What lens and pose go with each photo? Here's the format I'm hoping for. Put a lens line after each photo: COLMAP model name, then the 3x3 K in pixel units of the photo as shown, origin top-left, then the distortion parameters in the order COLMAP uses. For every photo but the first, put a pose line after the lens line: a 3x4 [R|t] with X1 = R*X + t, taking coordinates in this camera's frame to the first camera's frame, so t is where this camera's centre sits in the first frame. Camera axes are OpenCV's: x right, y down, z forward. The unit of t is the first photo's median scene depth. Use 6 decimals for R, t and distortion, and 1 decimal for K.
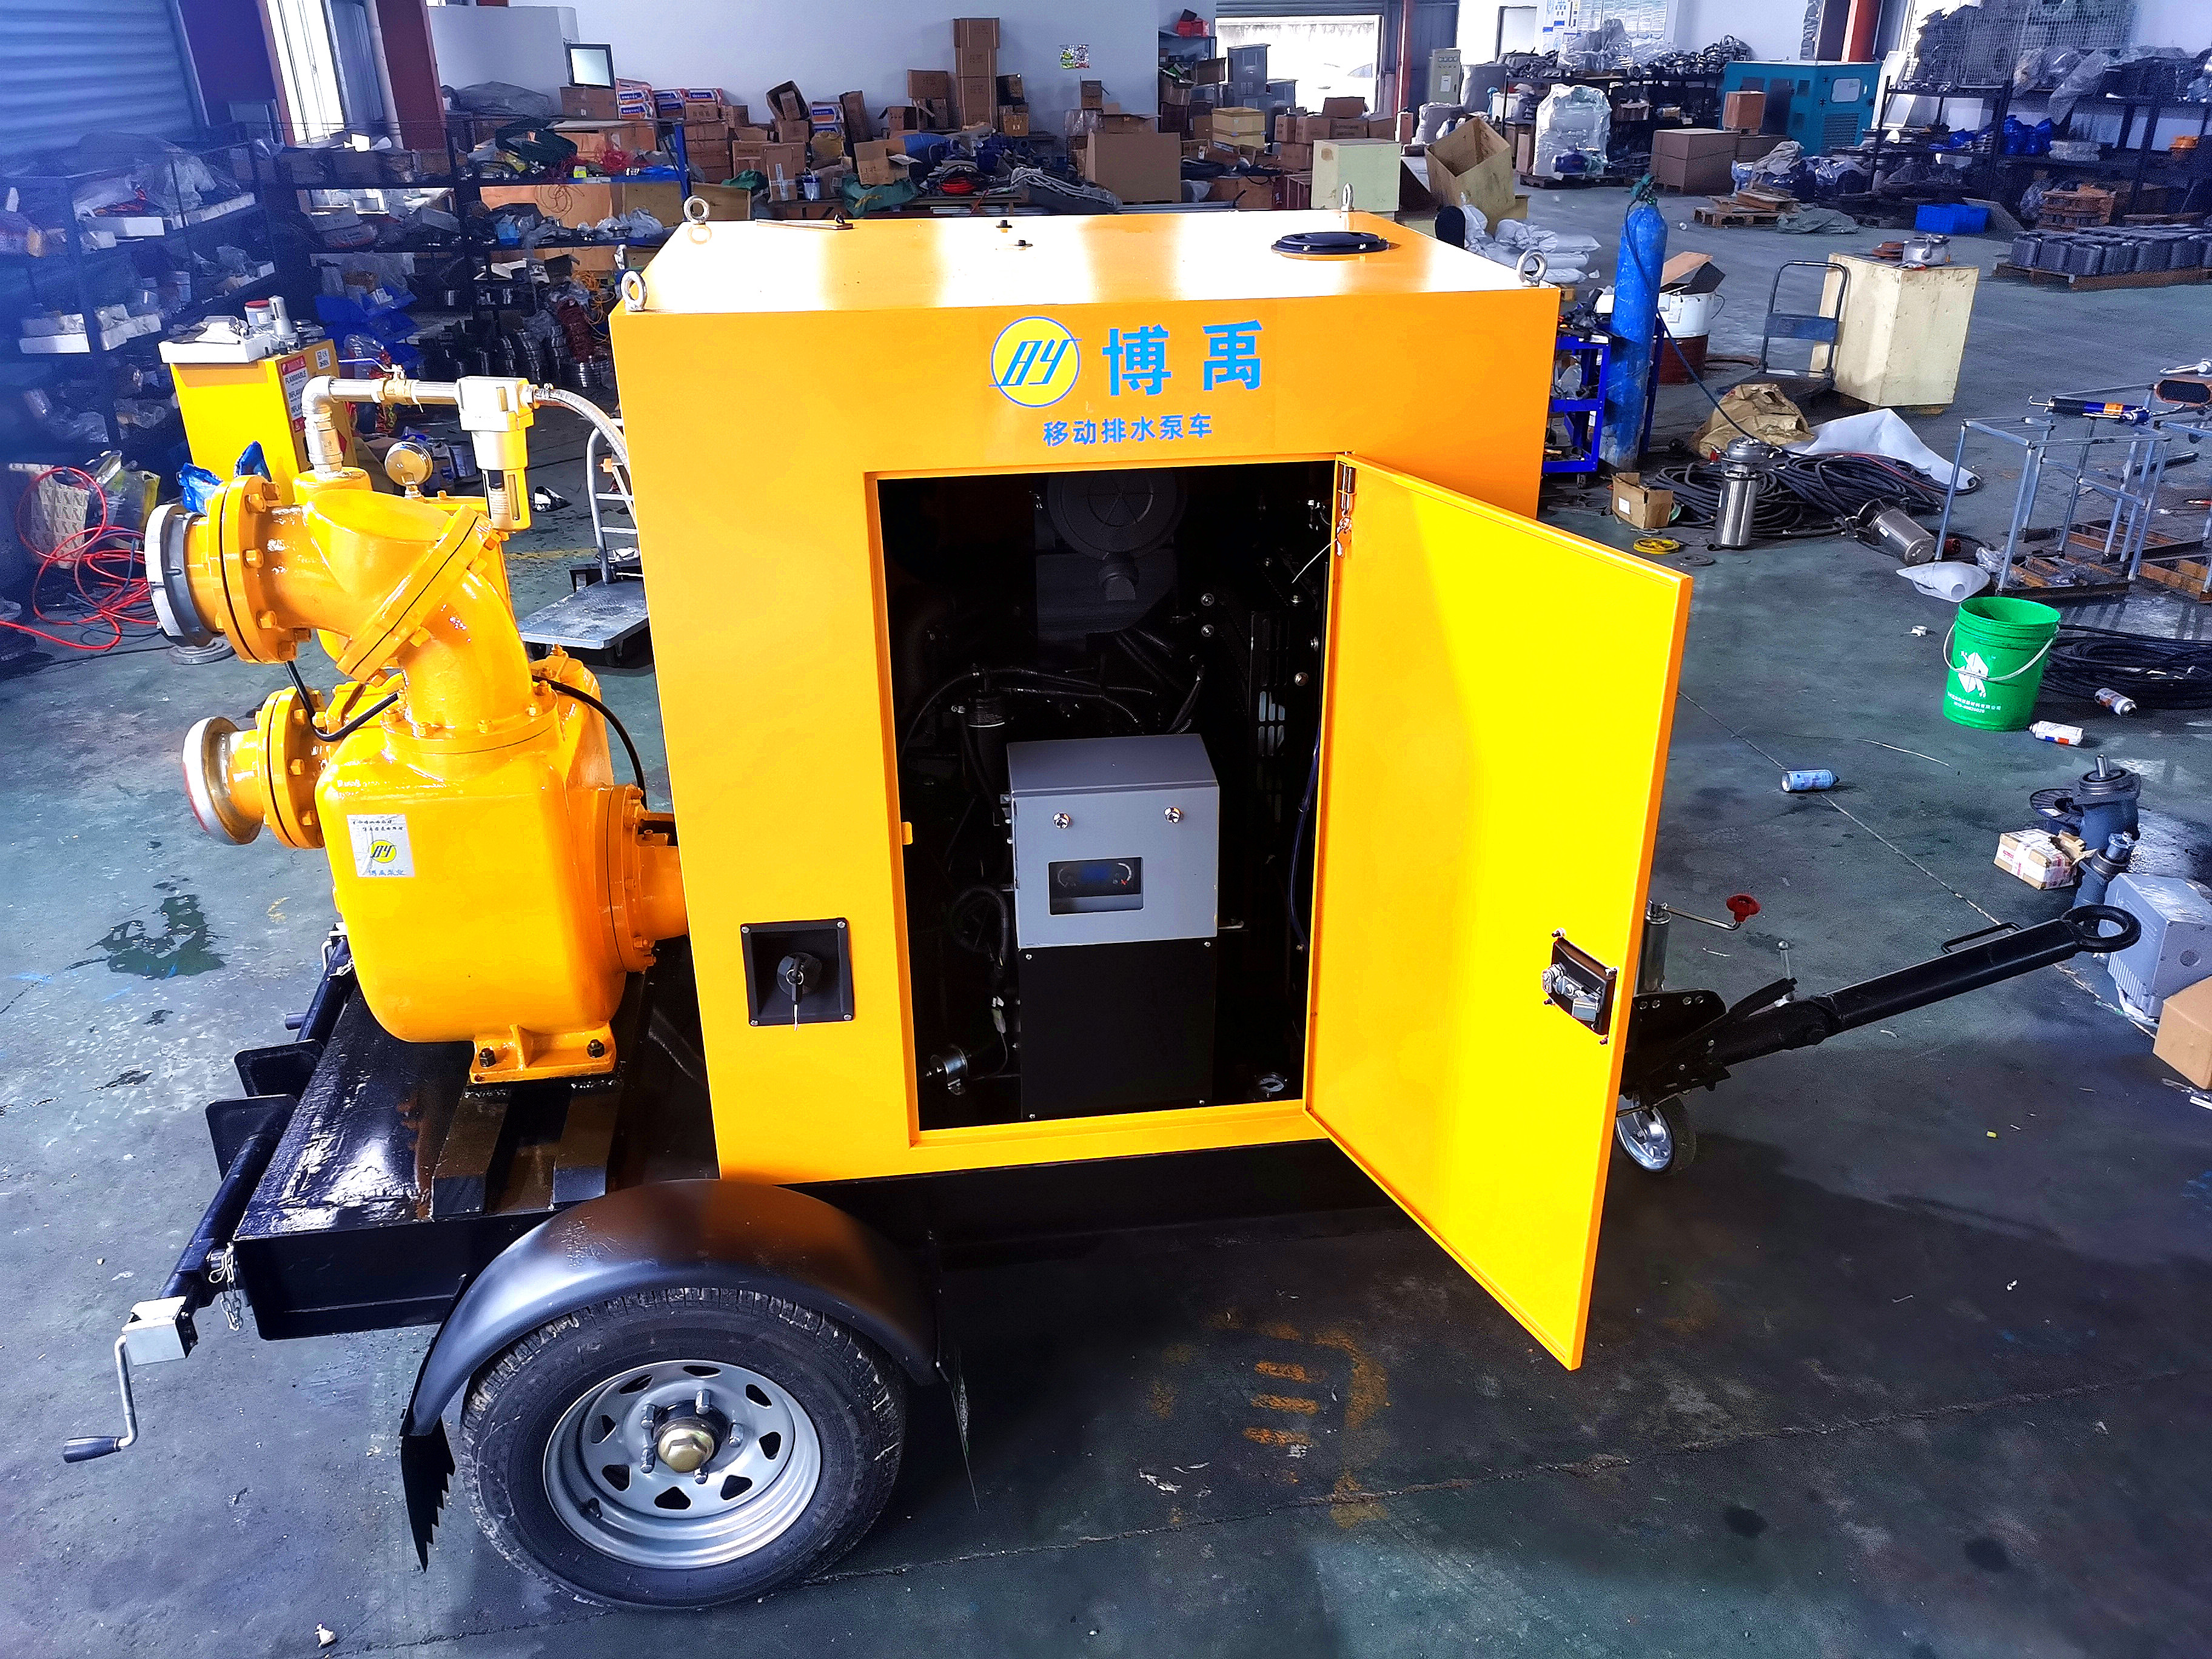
lens RADIAL K [[1692.4, 0, 1099.9], [0, 1692.4, 815.1], [0, 0, 1]] dist [0.041470, -0.014776]
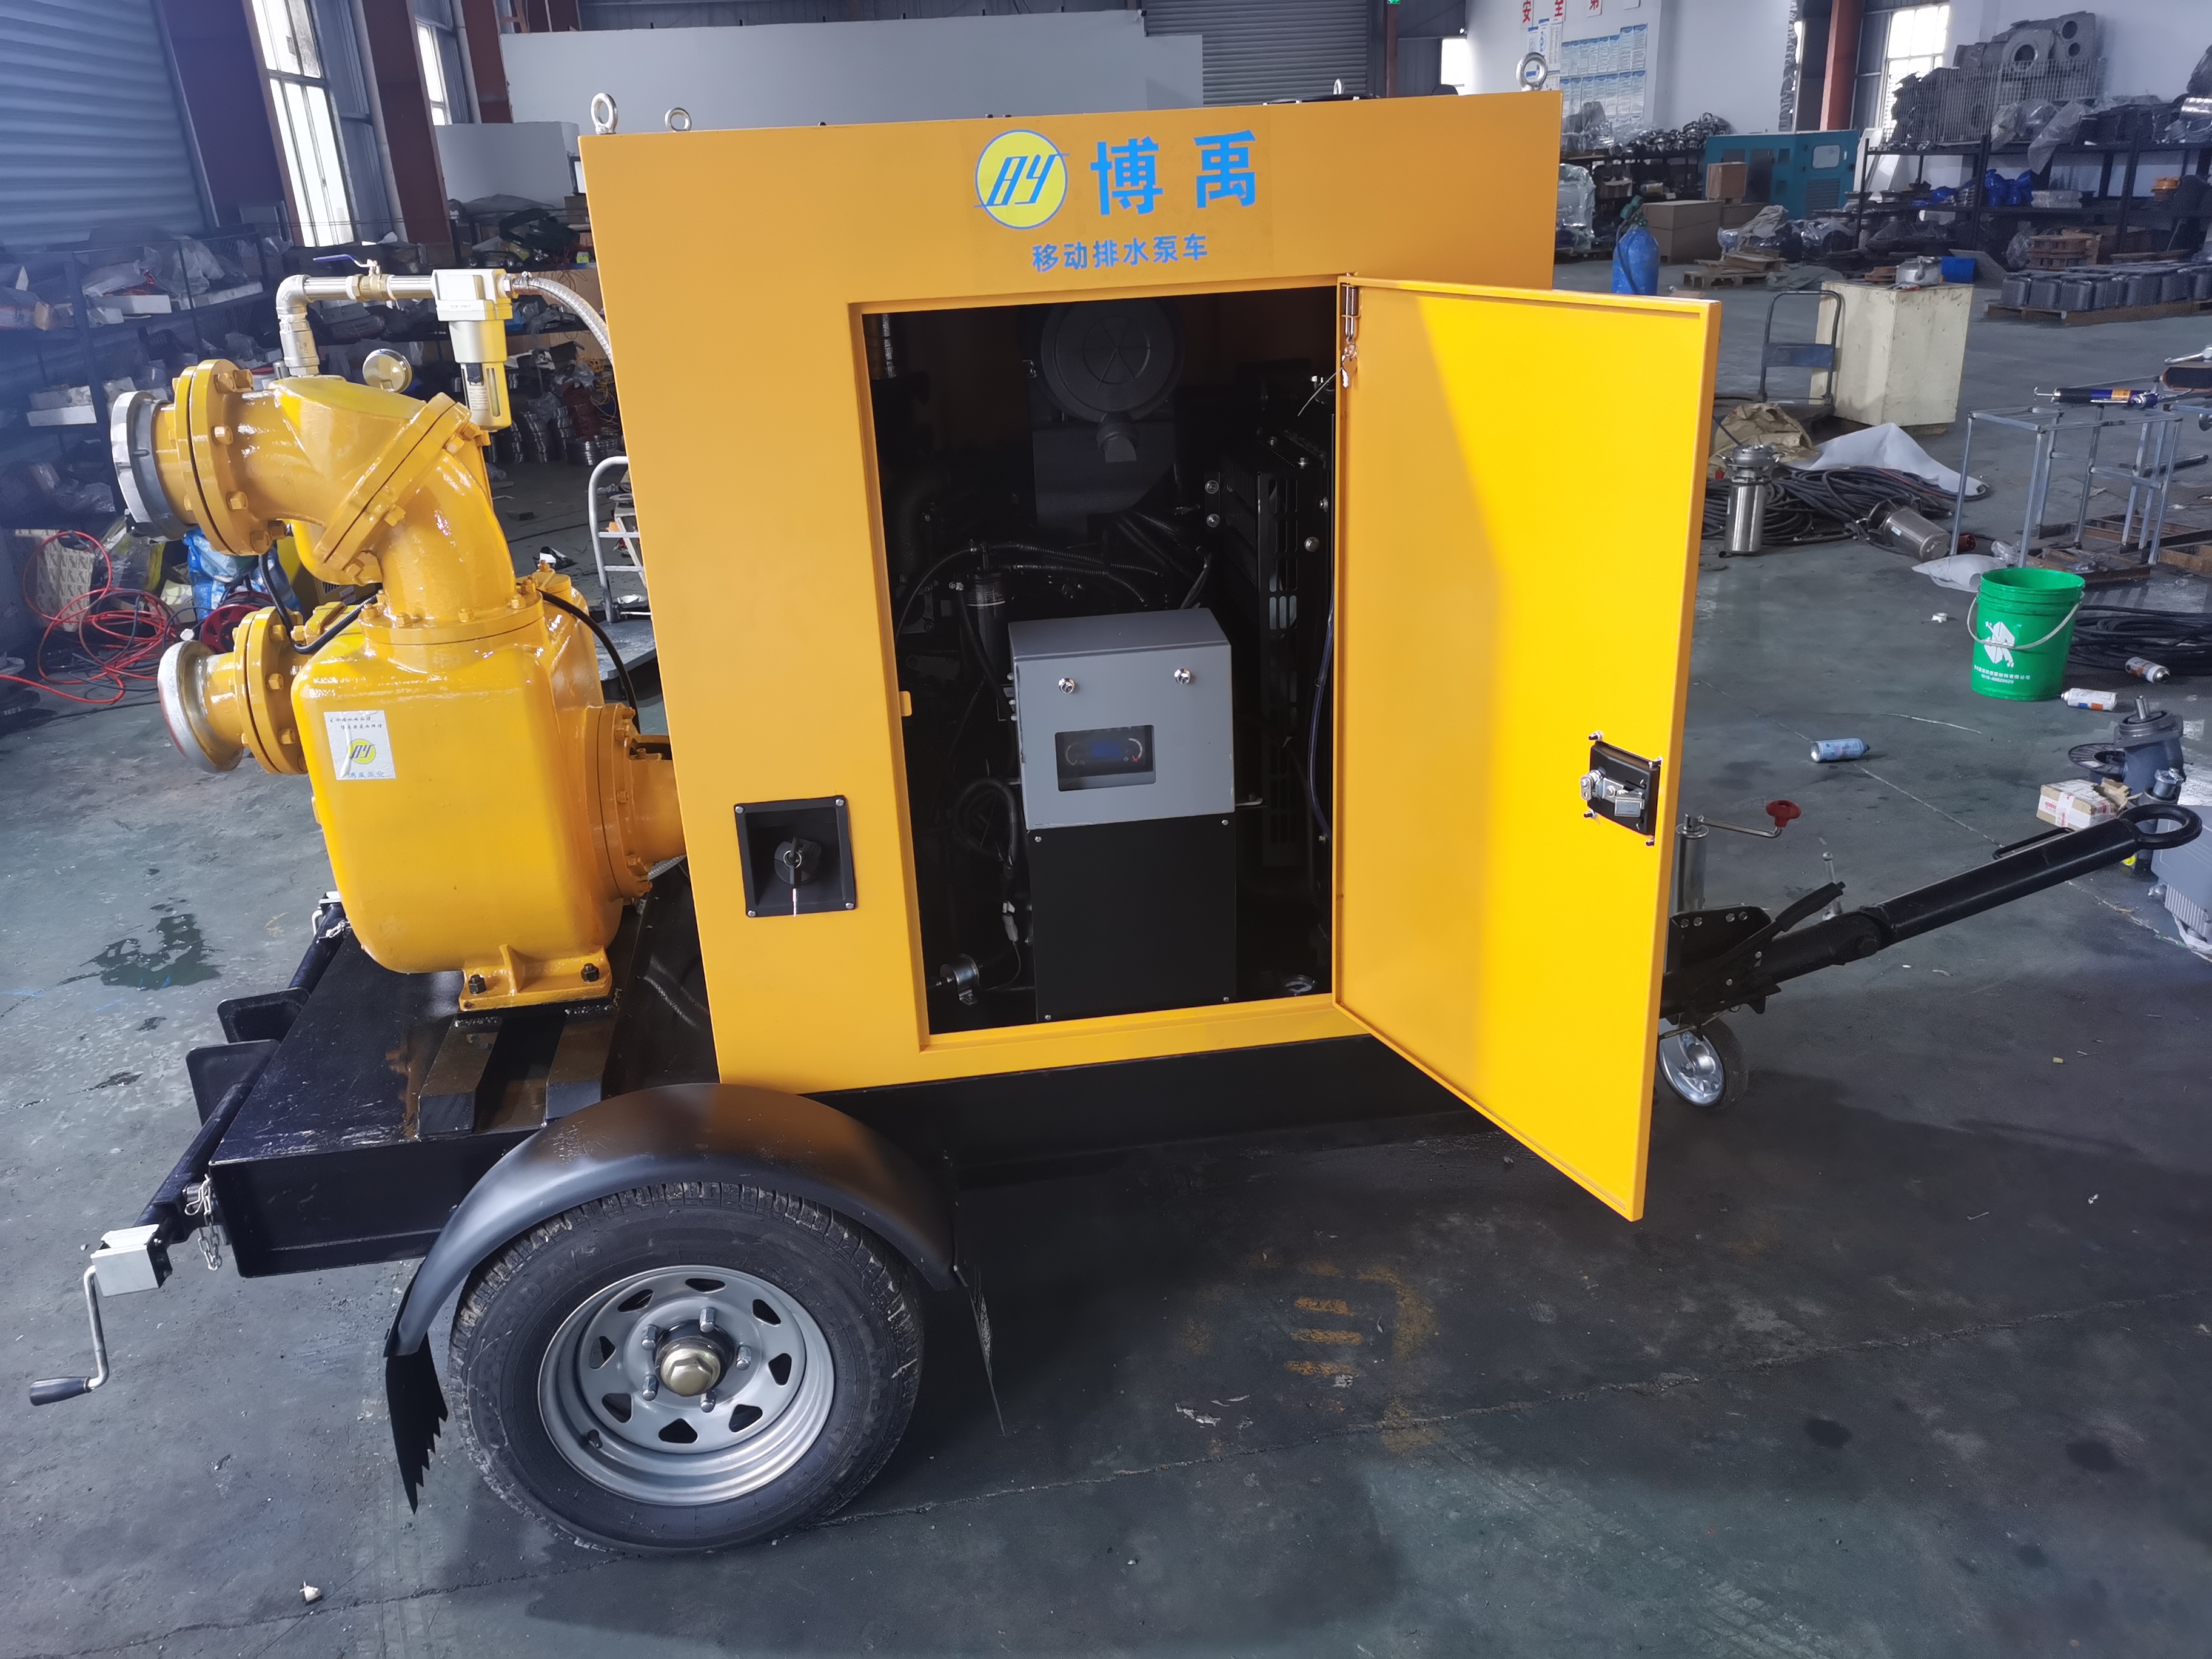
lens RADIAL K [[1693.6, 0, 1100.0], [0, 1693.6, 814.9], [0, 0, 1]] dist [0.043000, -0.019386]
pose [[0.999307, -0.036112, -0.009055, 0.001680], [0.035494, 0.997505, -0.061025, 0.111237], [0.011237, 0.060661, 0.998095, 0.040707]]
